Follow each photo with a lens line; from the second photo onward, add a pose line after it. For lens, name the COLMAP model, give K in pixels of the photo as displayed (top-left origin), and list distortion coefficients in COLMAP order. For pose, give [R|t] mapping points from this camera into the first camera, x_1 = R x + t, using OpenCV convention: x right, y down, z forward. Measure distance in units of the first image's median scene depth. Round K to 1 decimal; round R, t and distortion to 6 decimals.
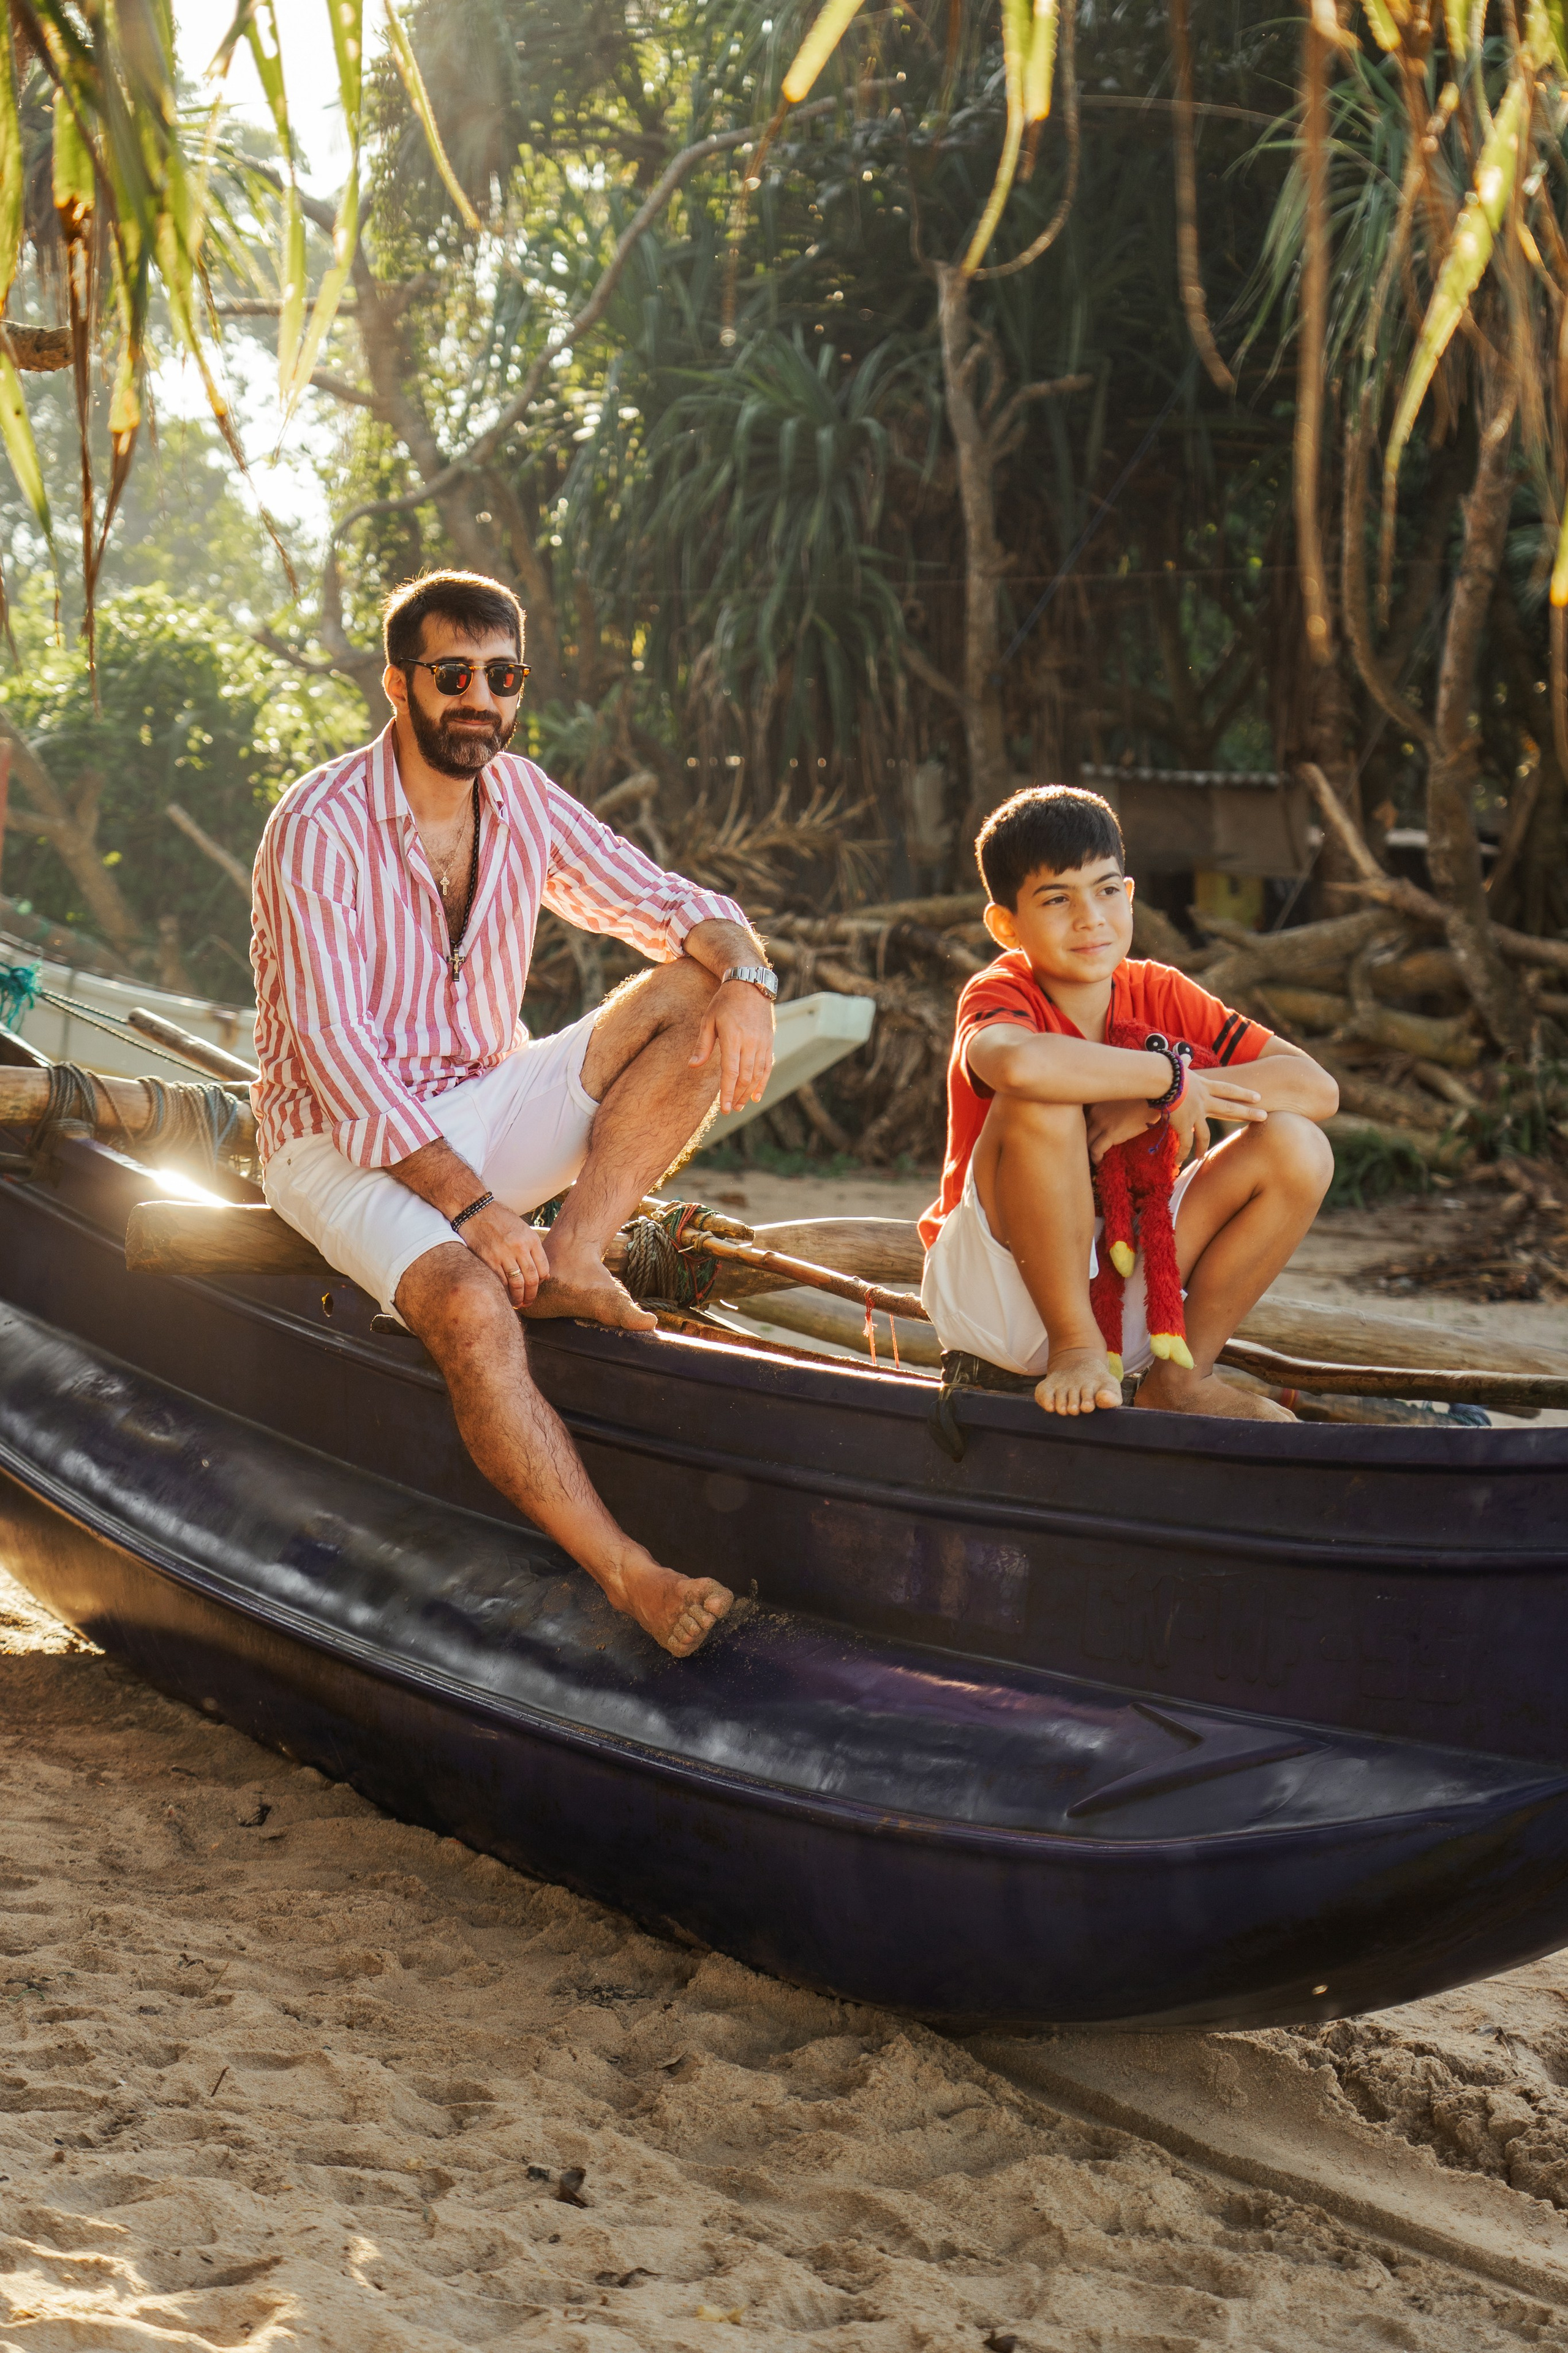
lens RADIAL K [[4963.7, 0, 776.9], [0, 4963.7, 1085.5], [0, 0, 1]] dist [0.056200, -0.099735]
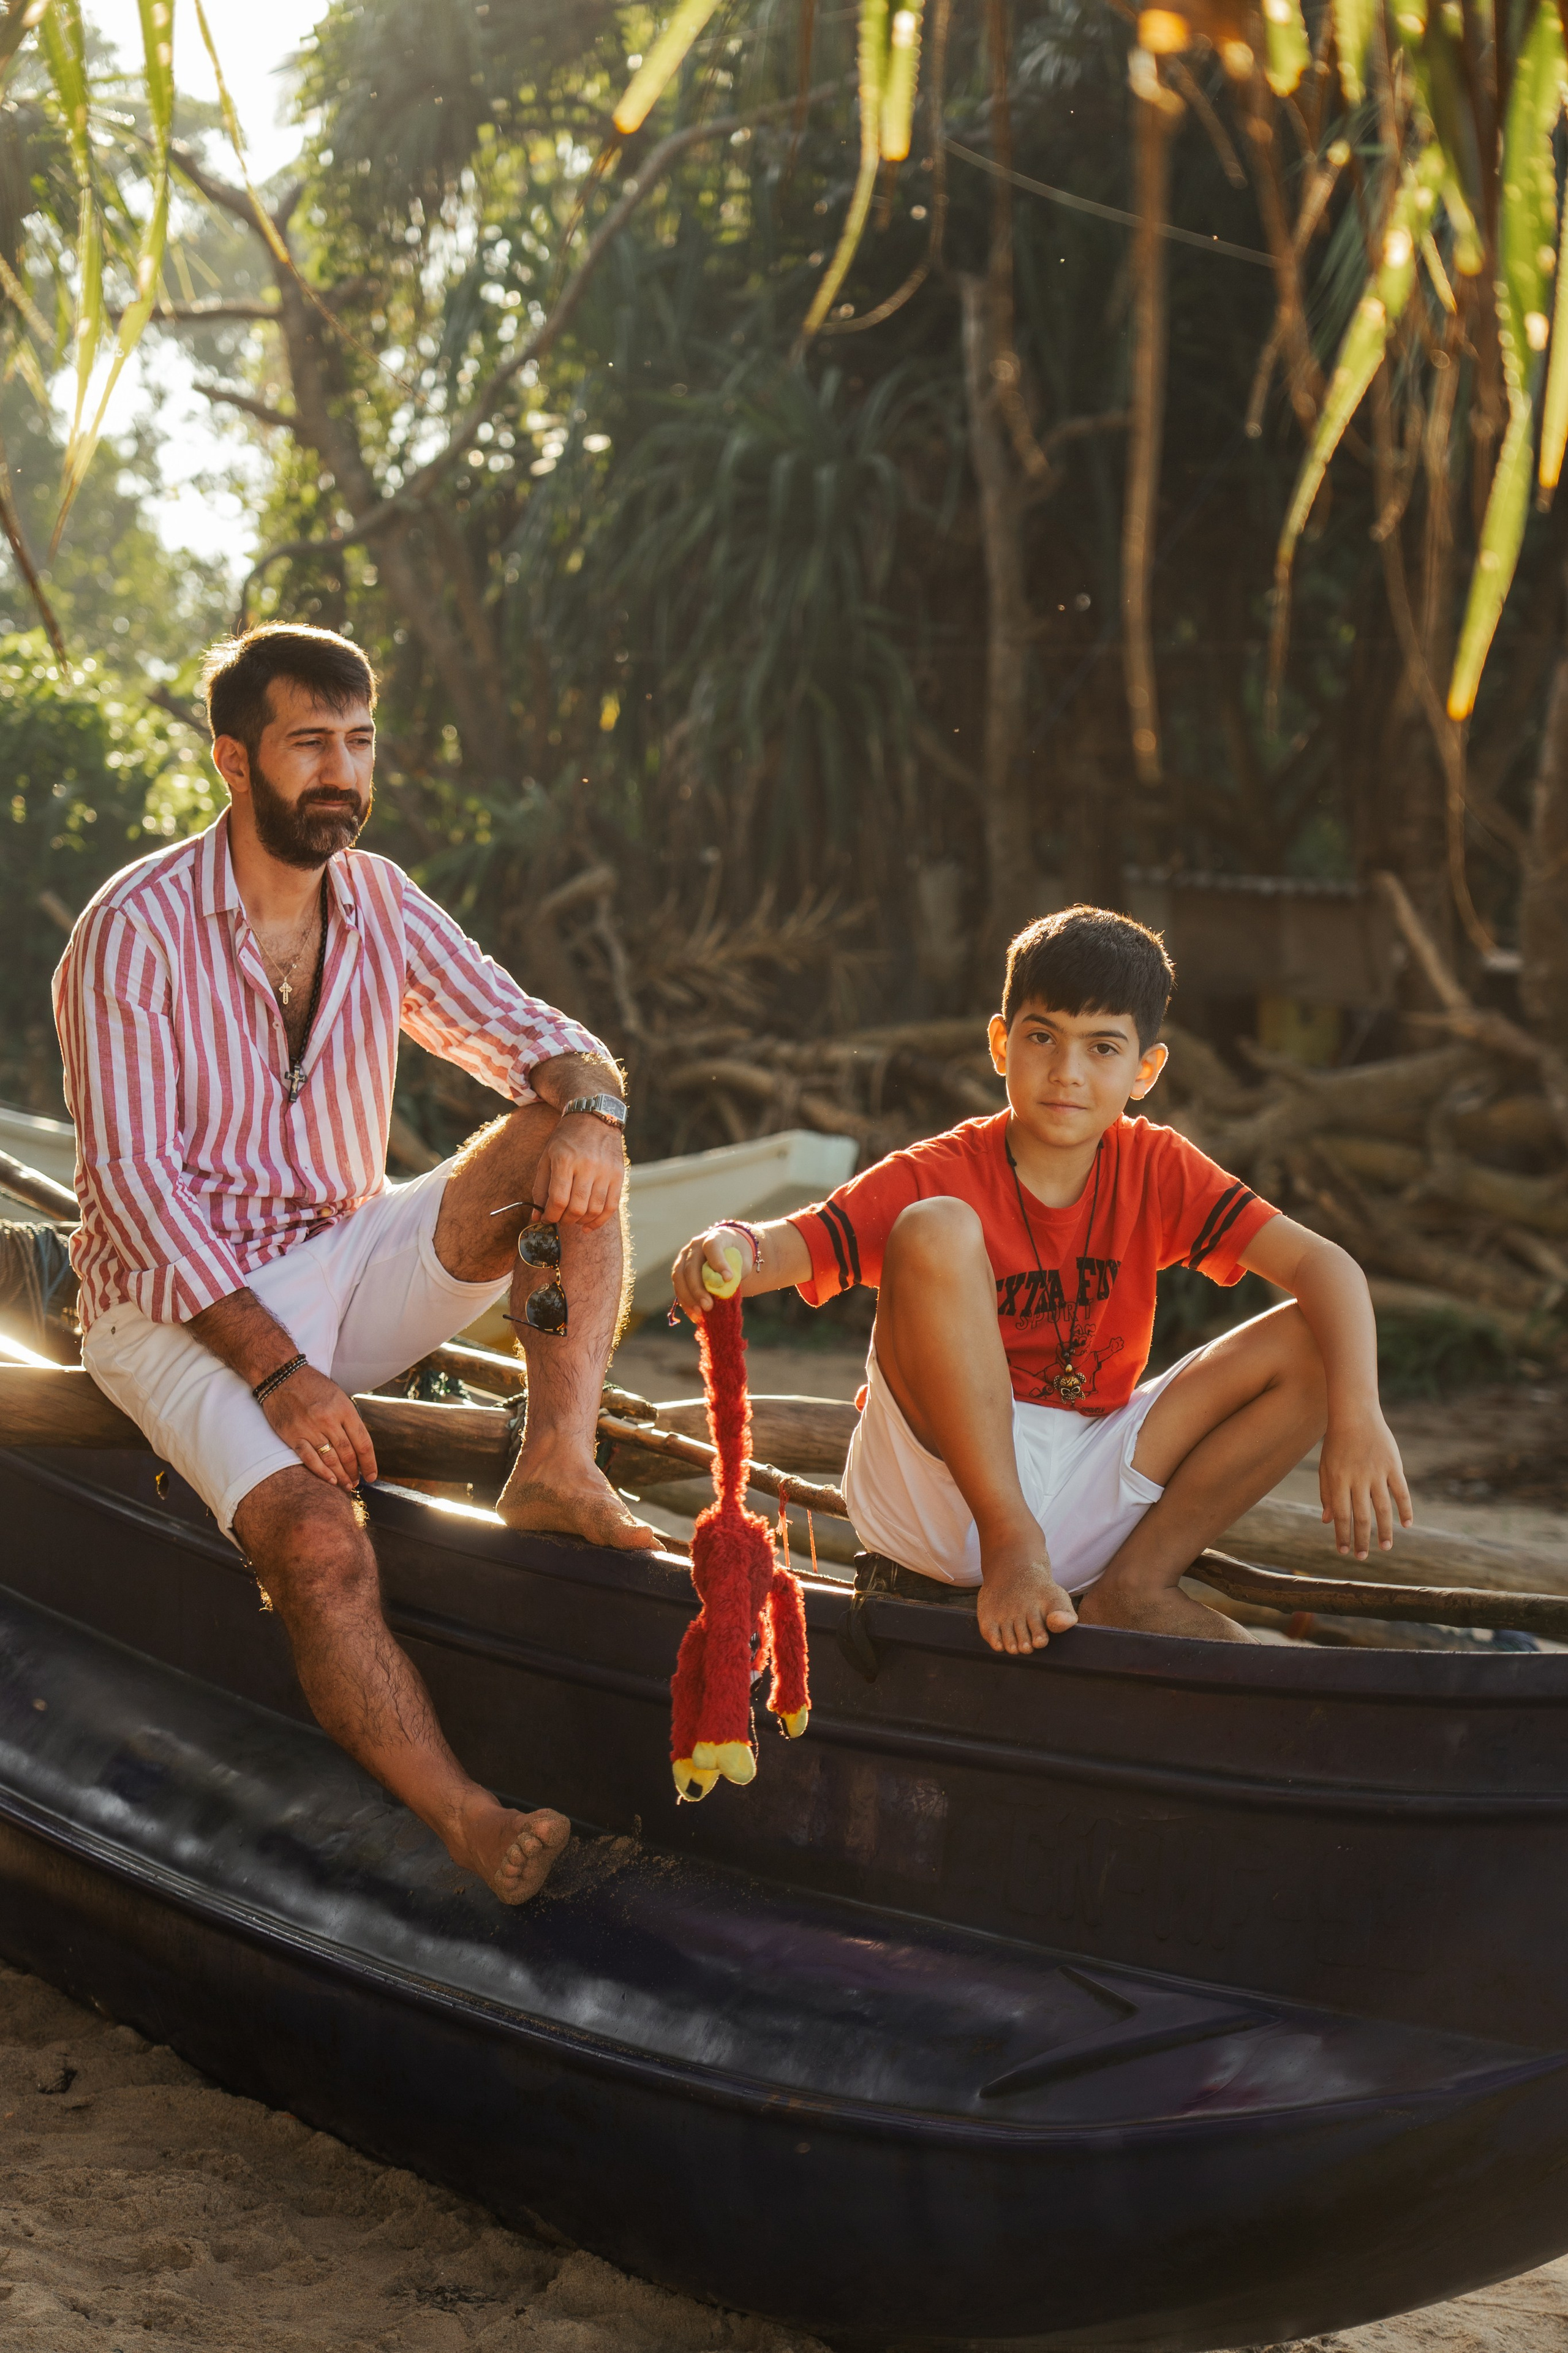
lens RADIAL K [[5889.6, 0, 773.7], [0, 5889.6, 1028.4], [0, 0, 1]] dist [0.007435, 0.209380]
pose [[0.999780, 0.020951, 0.000871, 0.010725], [-0.020906, 0.999140, -0.035811, -0.000325], [-0.001621, 0.035785, 0.999358, -0.016077]]
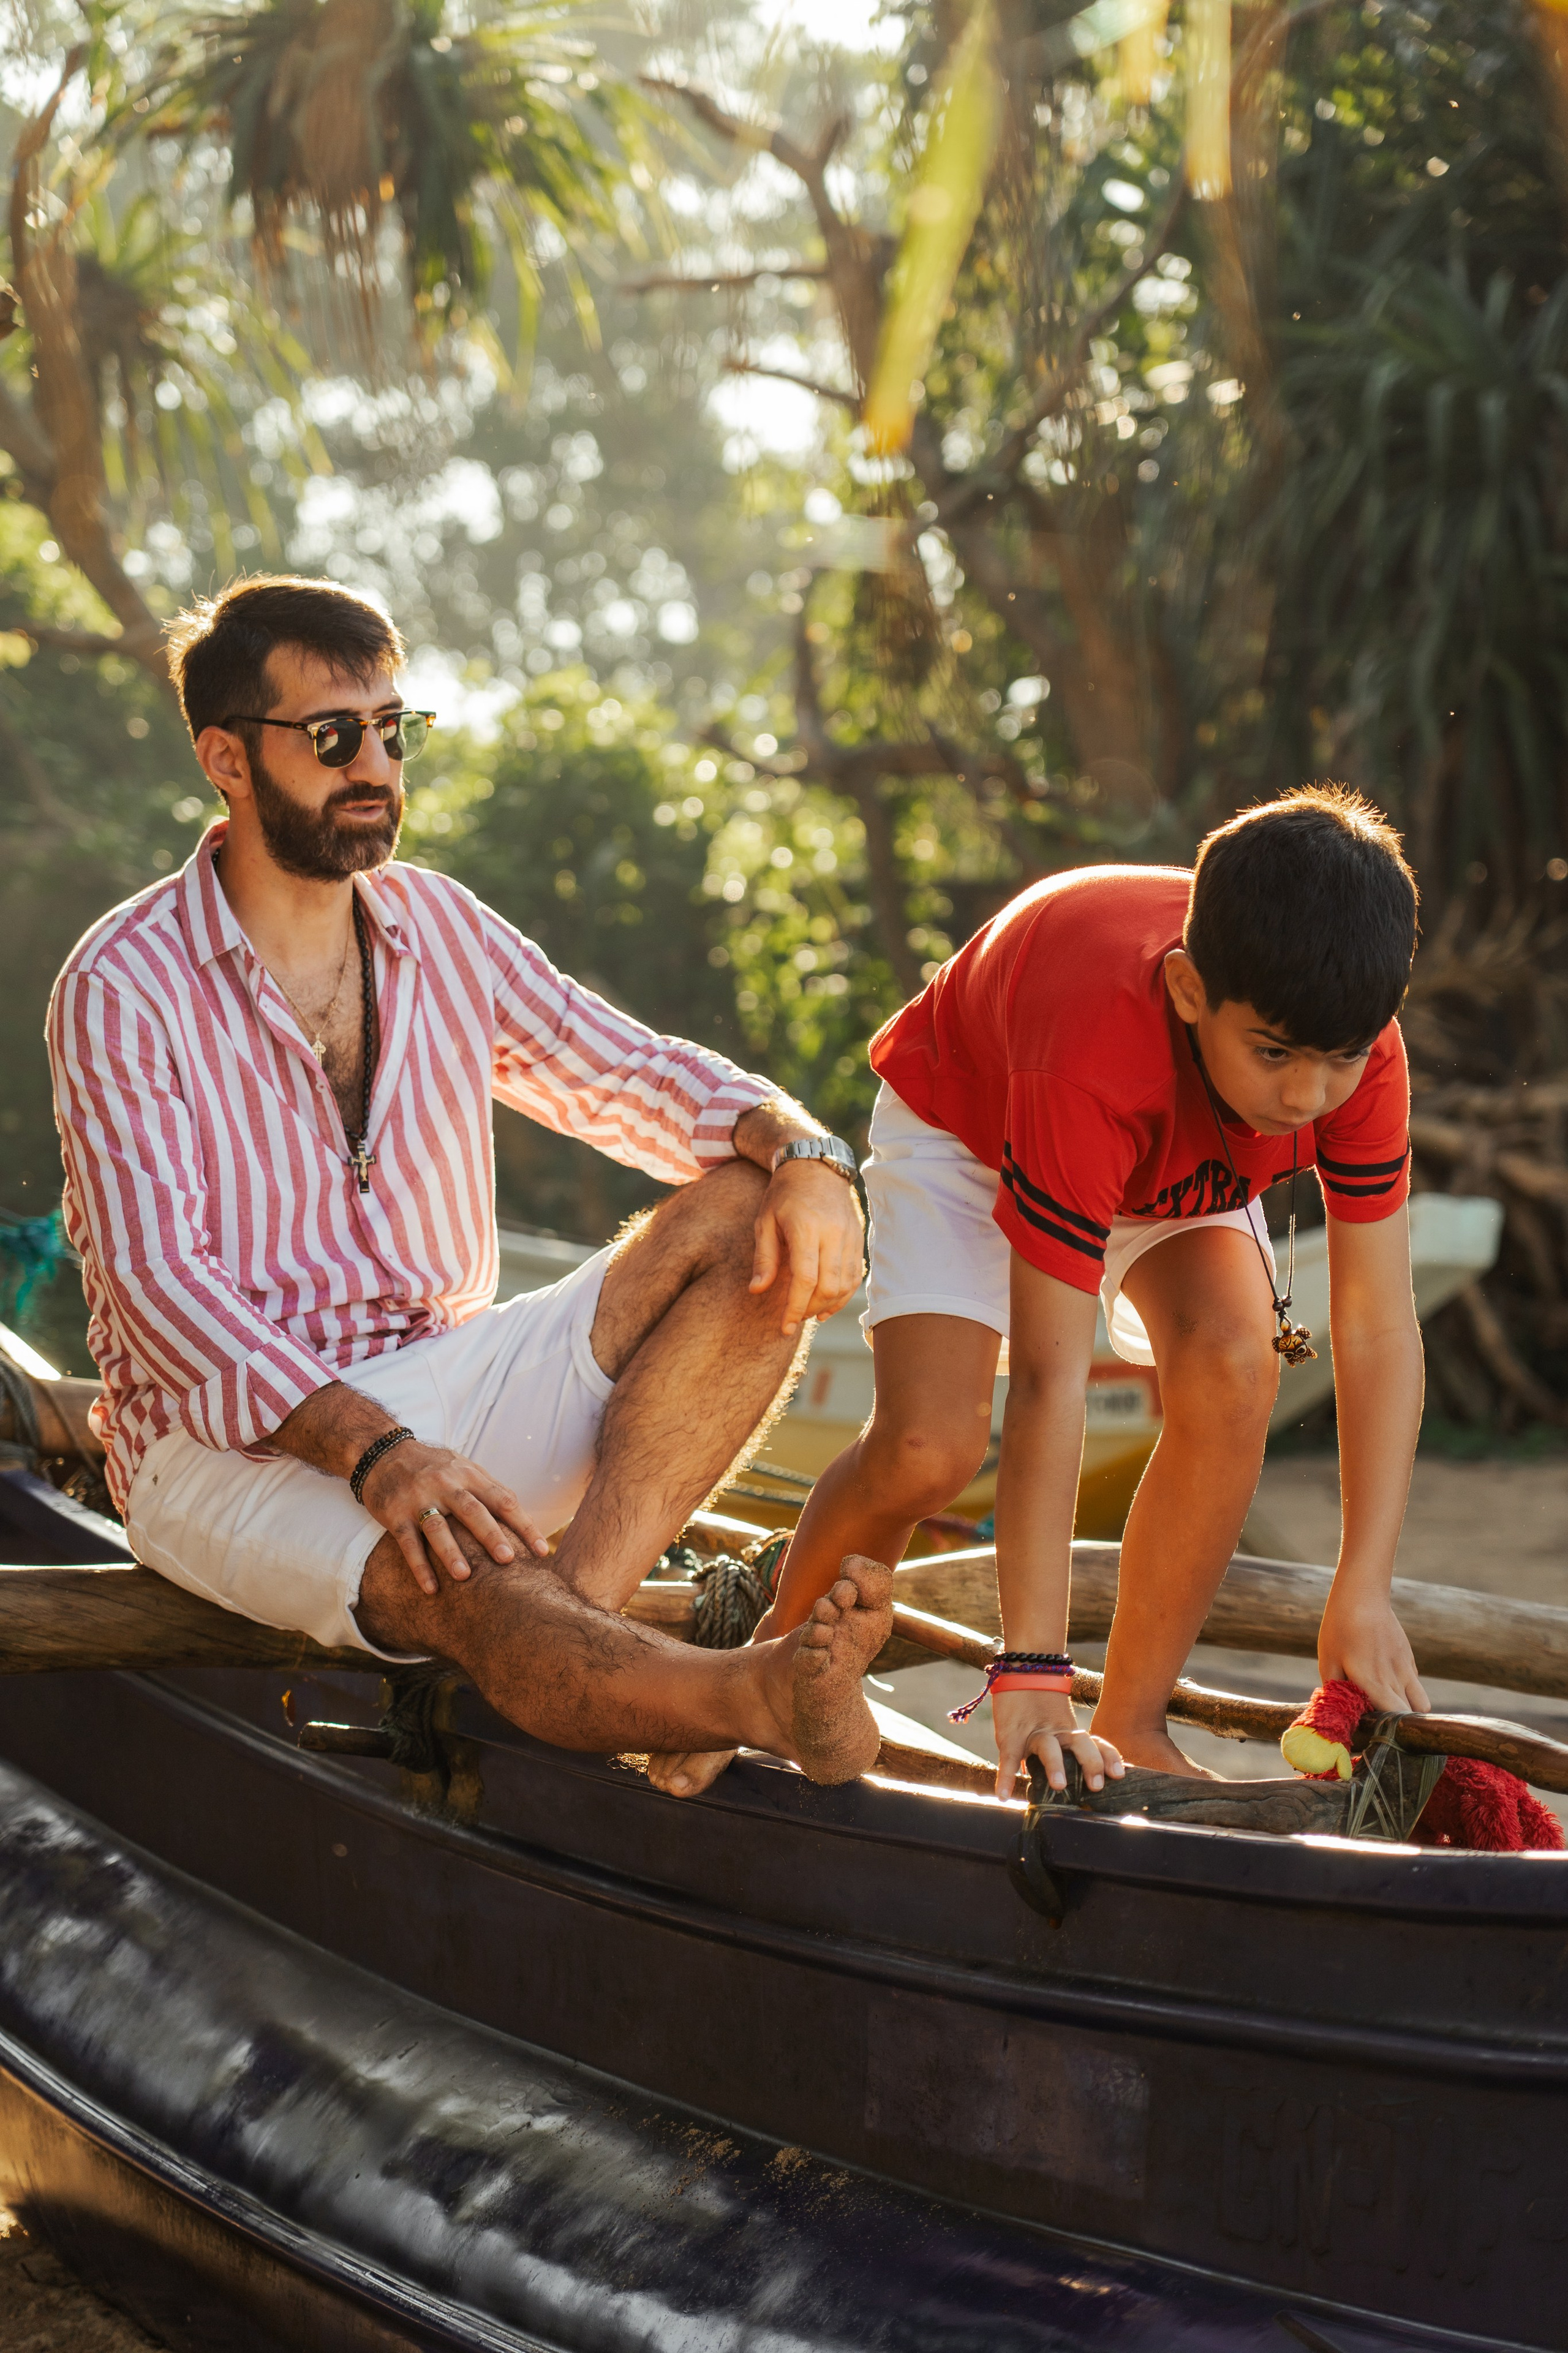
lens RADIAL K [[6939.4, 0, 720.5], [0, 6939.4, 1173.5], [0, 0, 1]] dist [0.068754, -1.607026]
pose [[0.991717, -0.050646, -0.118036, 0.068384], [0.047649, 0.998469, -0.028082, 0.001515], [0.119277, 0.022225, 0.992612, 0.073881]]
